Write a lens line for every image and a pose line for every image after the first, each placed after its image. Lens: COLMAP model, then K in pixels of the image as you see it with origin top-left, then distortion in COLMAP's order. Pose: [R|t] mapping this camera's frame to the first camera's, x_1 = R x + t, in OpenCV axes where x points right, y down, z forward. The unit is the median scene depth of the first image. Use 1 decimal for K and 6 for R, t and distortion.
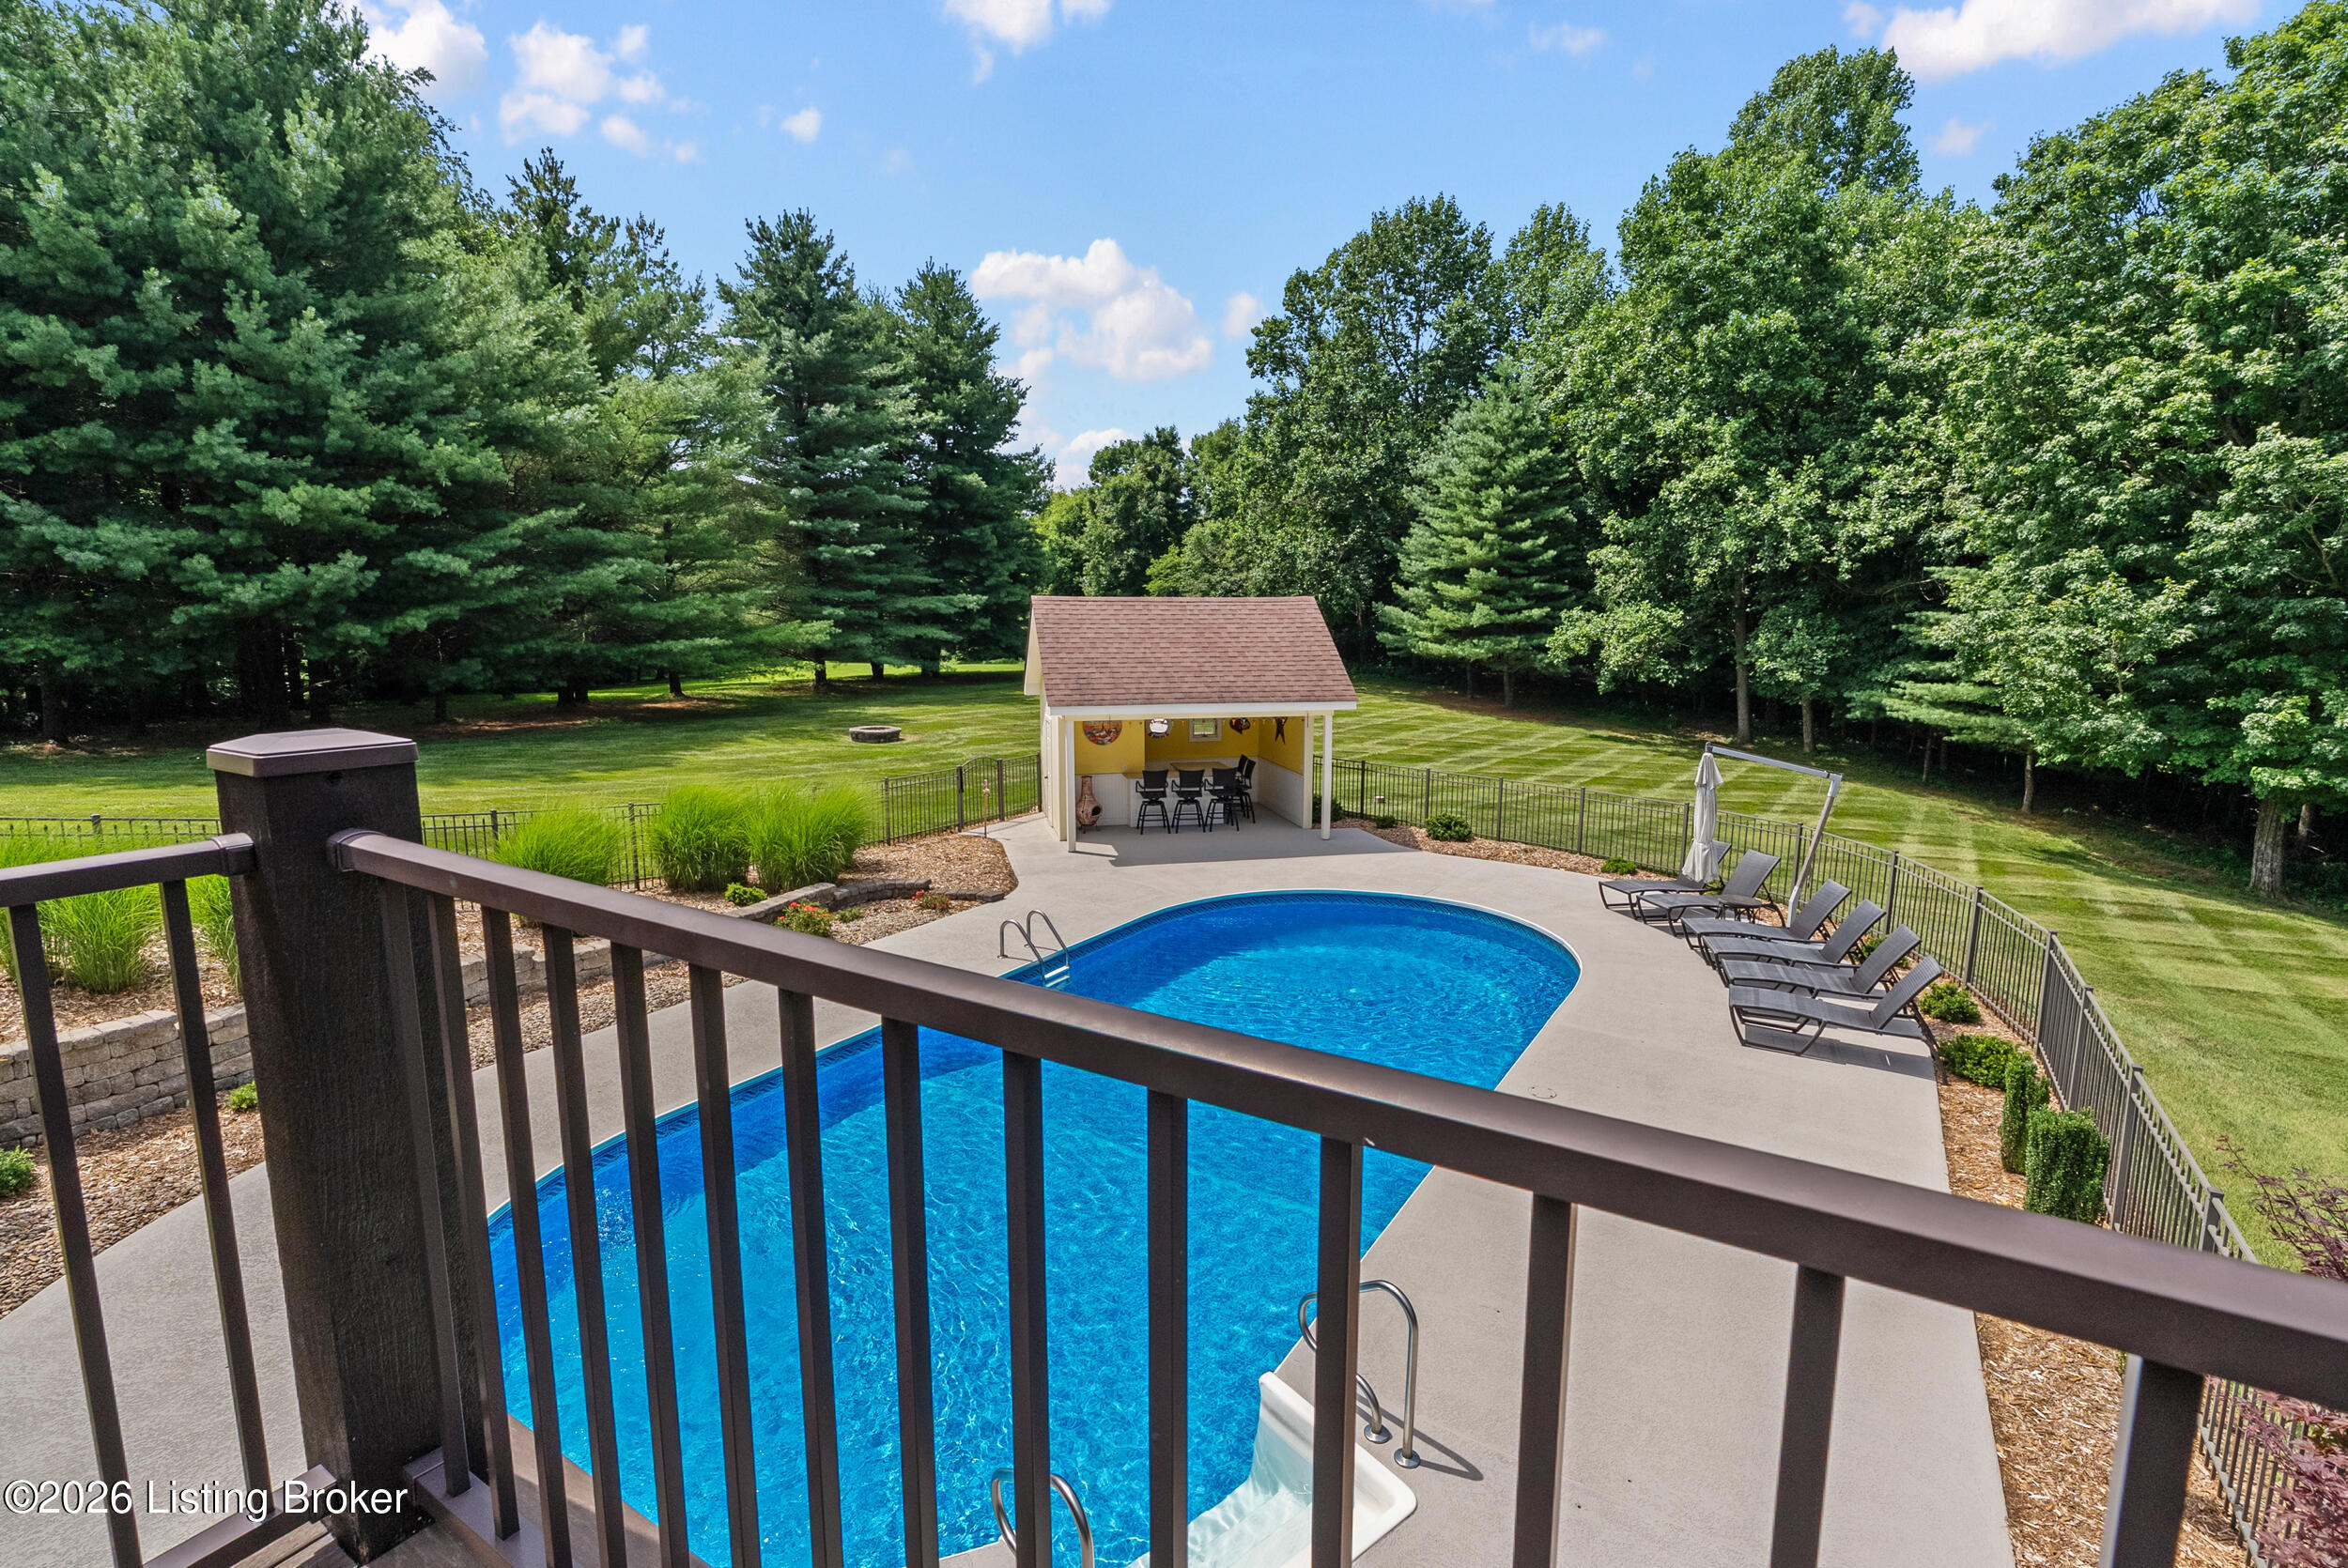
lens RADIAL K [[1078.4, 0, 1190.3], [0, 1078.4, 785.5], [0, 0, 1]] dist [-0.004064, 0.001928]
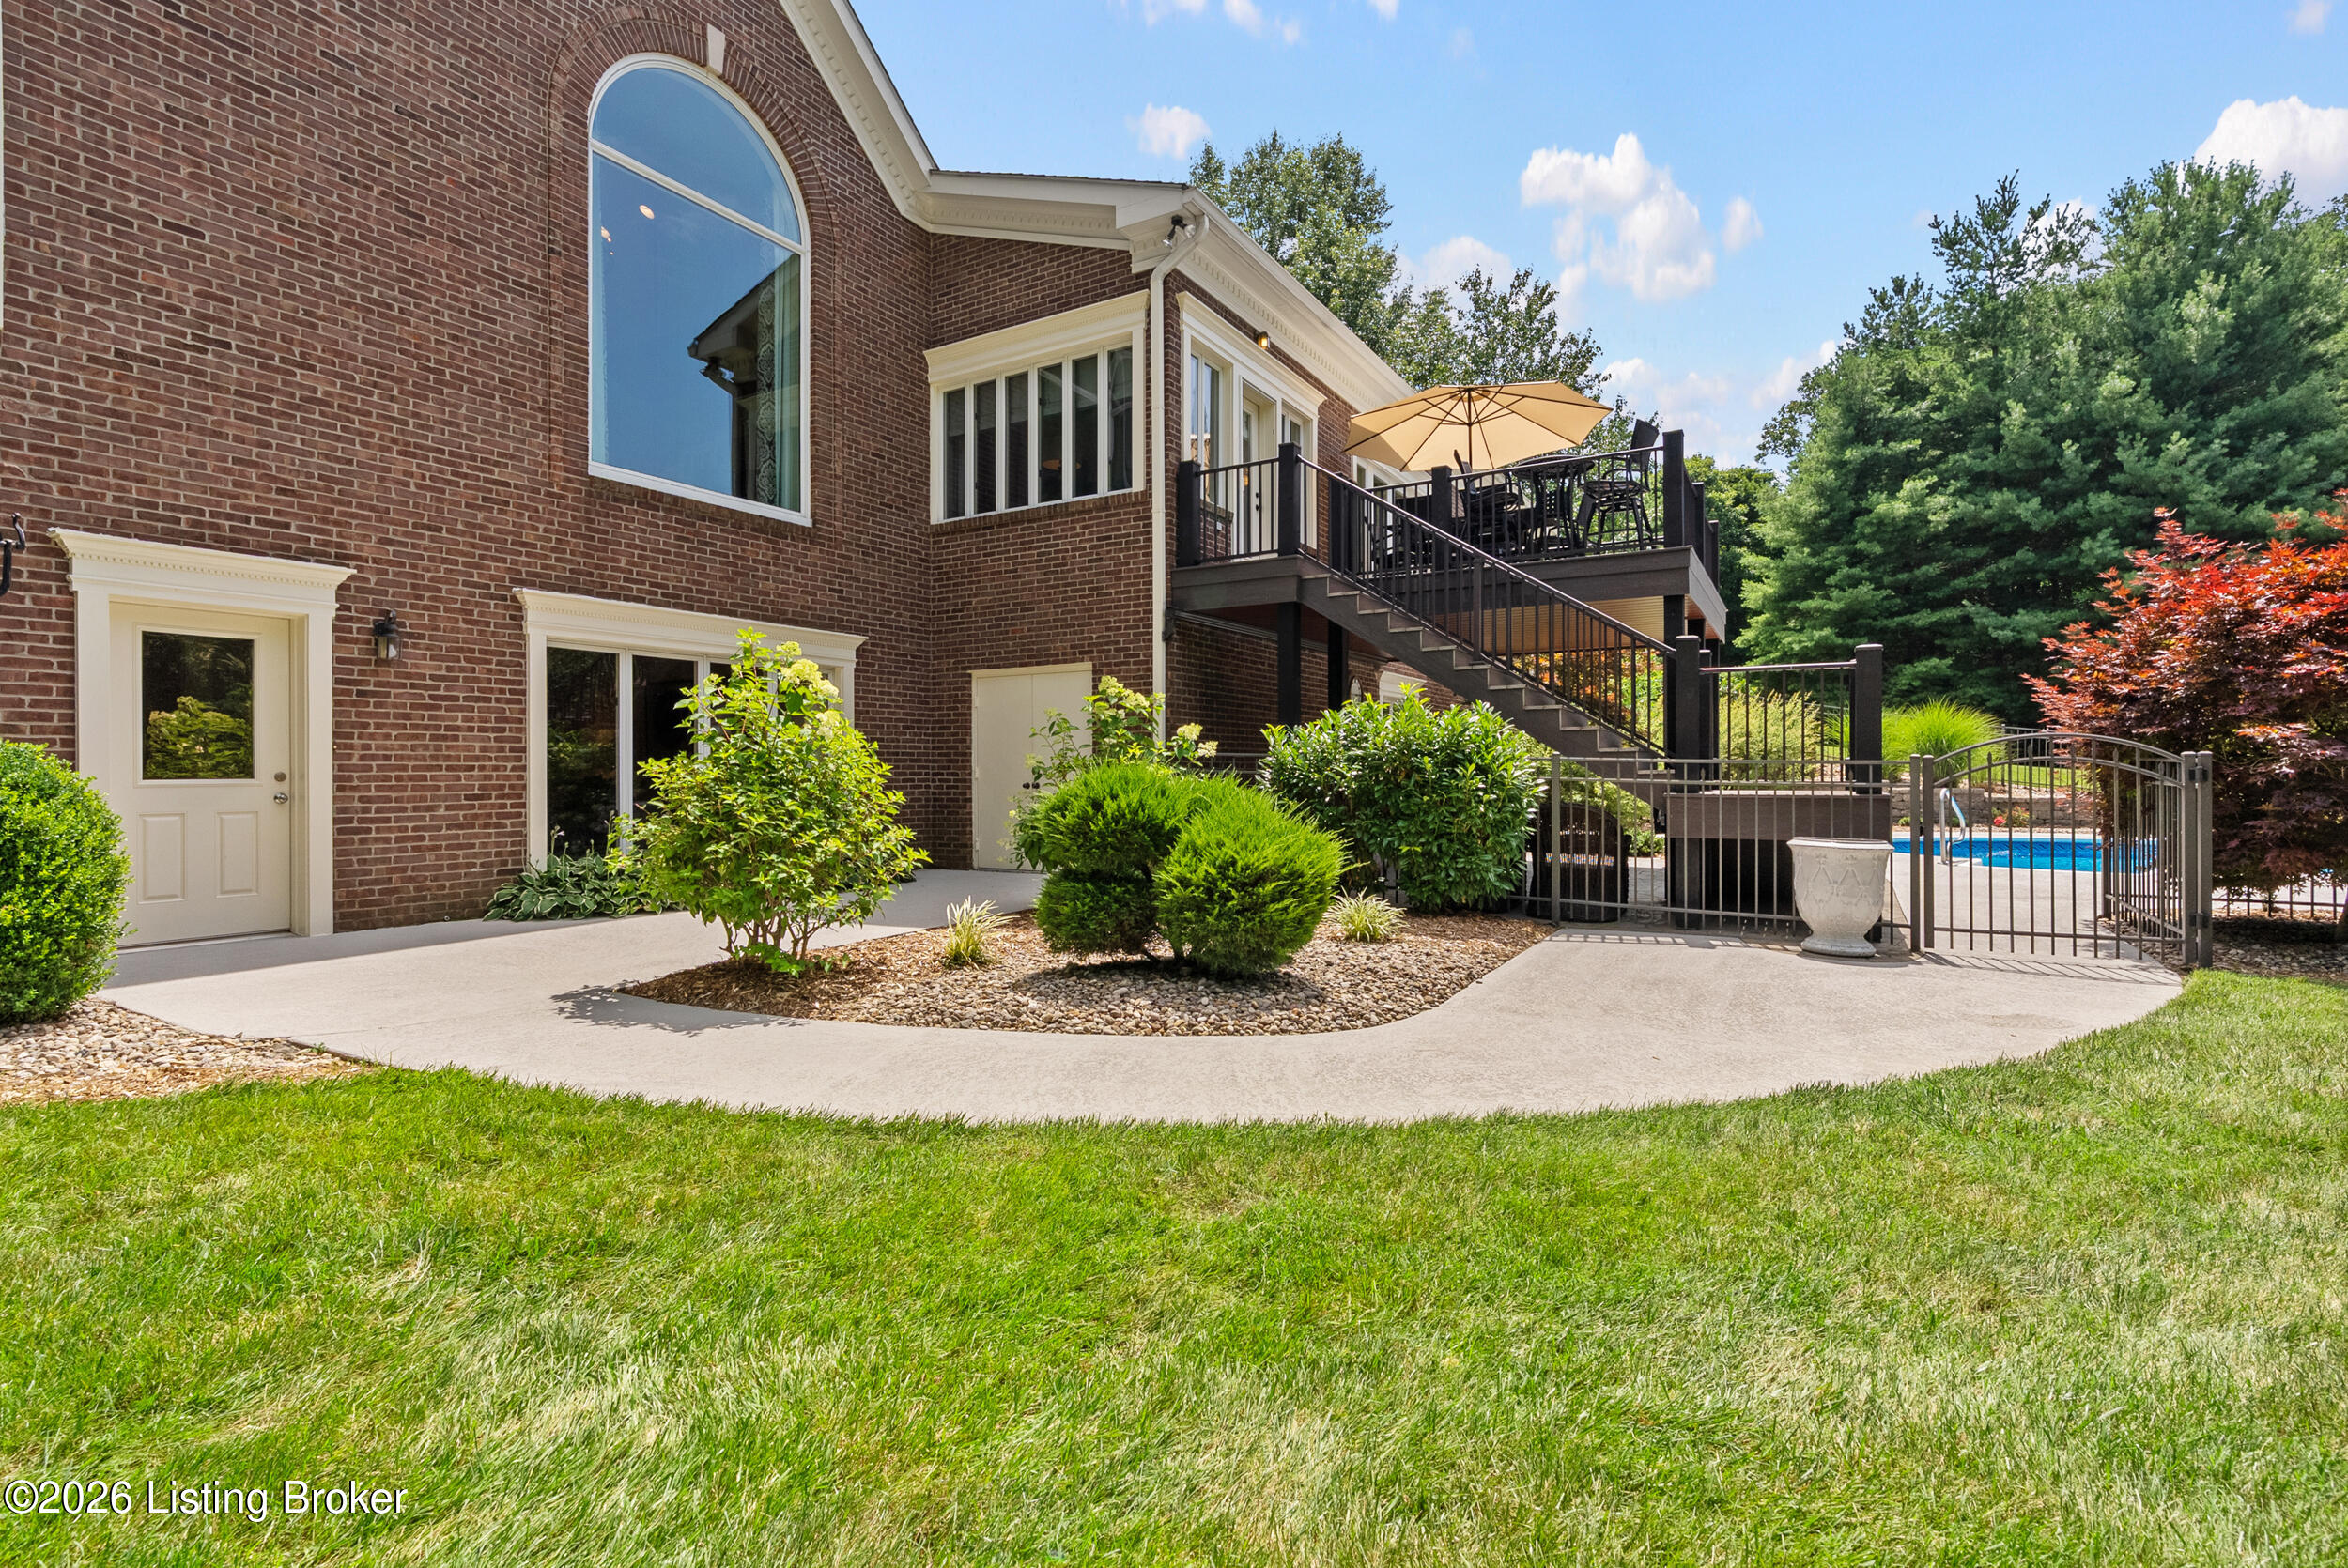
lens RADIAL K [[1078.4, 0, 1184.0], [0, 1078.4, 765.6], [0, 0, 1]] dist [-0.004064, 0.001928]
pose [[0.038766, -0.002270, -0.999246, 0.278674], [-0.148416, 0.988893, -0.008005, 0.093810], [0.988165, 0.148615, 0.037999, -0.121807]]
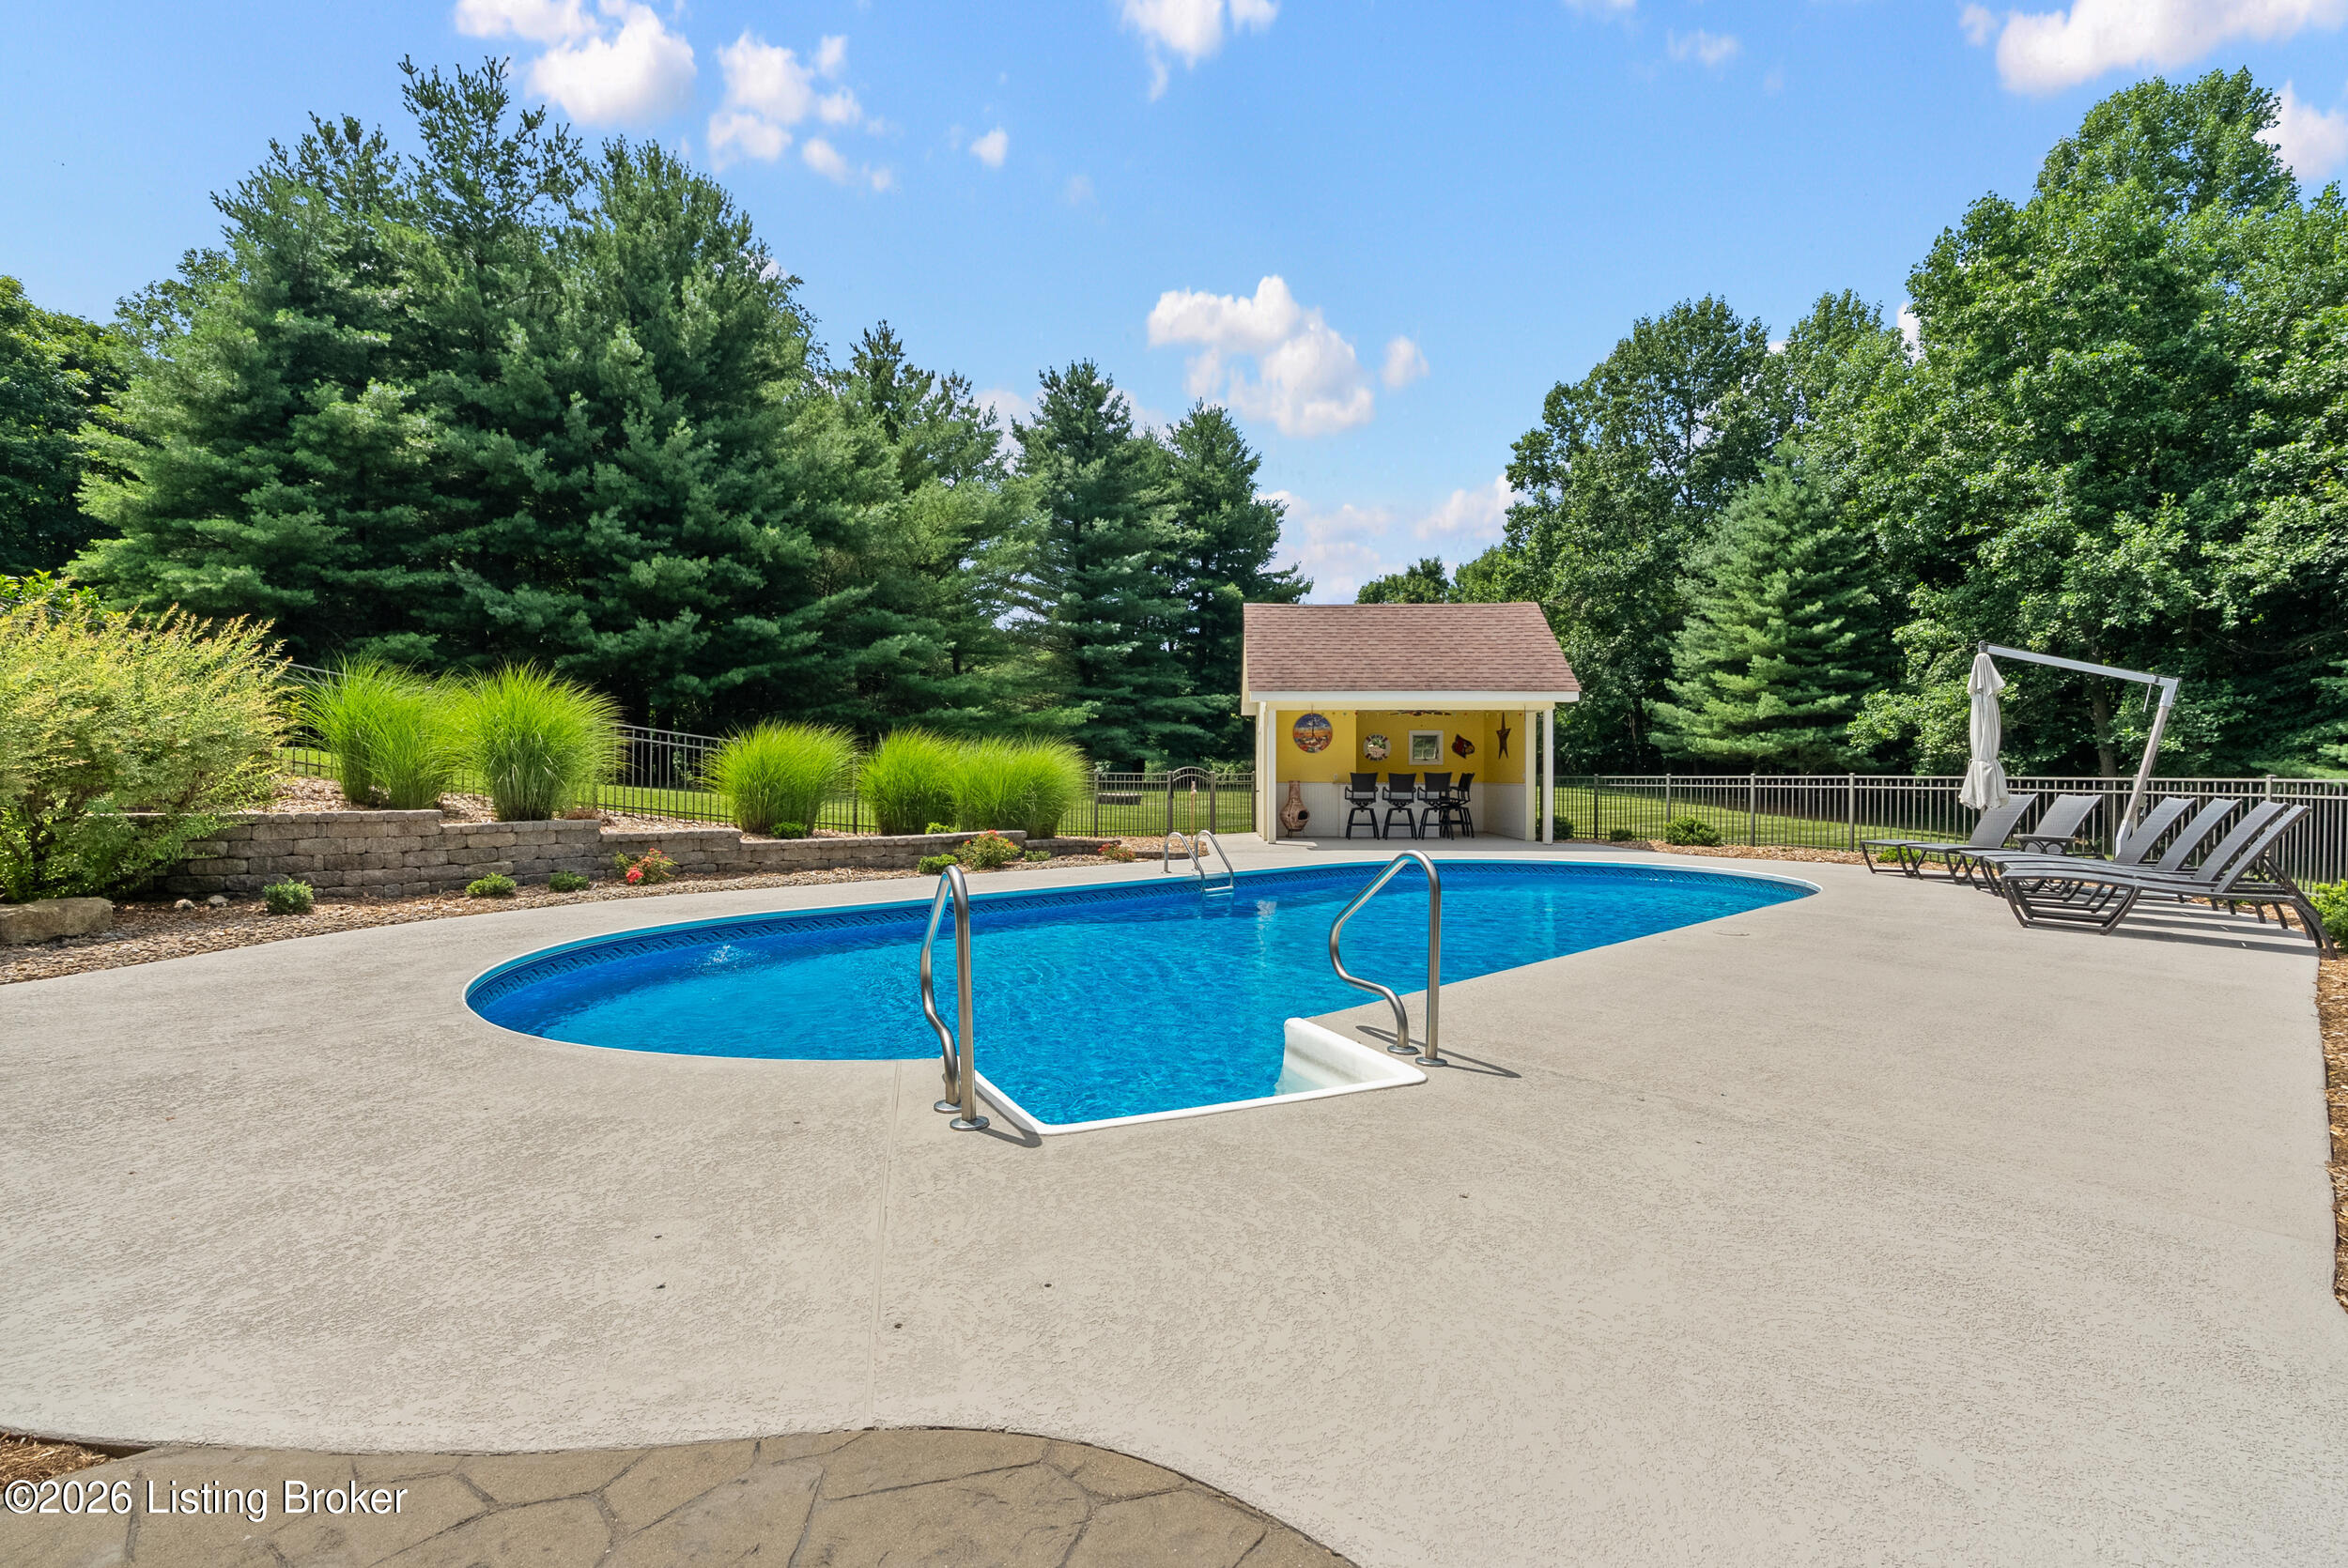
lens RADIAL K [[1078.4, 0, 1189.6], [0, 1078.4, 778.8], [0, 0, 1]] dist [-0.004064, 0.001928]
pose [[0.968341, 0.000891, -0.249628, 0.029906], [-0.038535, 0.988540, -0.145956, 0.071356], [0.246637, 0.150955, 0.957279, 0.017575]]
